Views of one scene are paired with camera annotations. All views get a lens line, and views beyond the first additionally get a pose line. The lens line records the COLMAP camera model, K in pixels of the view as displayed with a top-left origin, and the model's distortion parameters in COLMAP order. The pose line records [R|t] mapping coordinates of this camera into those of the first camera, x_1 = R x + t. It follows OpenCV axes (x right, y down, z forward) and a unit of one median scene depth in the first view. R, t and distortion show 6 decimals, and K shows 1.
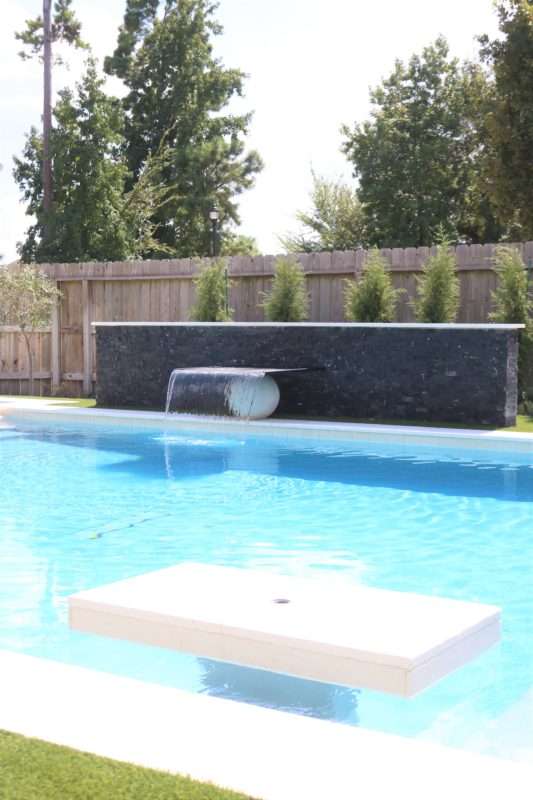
lens RADIAL K [[1142.7, 0, 266.5], [0, 1142.7, 400.0], [0, 0, 1]] dist [-0.045411, 0.040849]
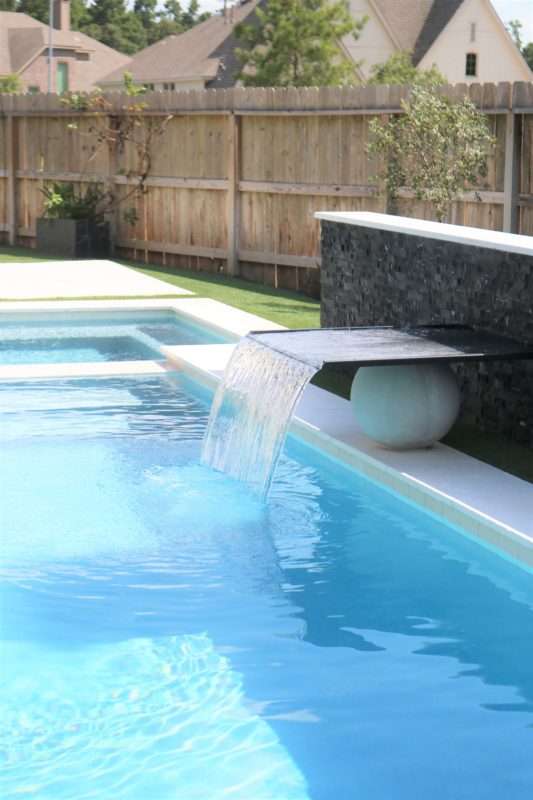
lens RADIAL K [[1663.8, 0, 266.5], [0, 1663.8, 400.0], [0, 0, 1]] dist [0.013897, -0.067256]
pose [[0.783689, 0.109848, -0.611363, 0.150301], [-0.053628, 0.992529, 0.109591, -0.031091], [0.618834, -0.053099, 0.783725, 0.177216]]
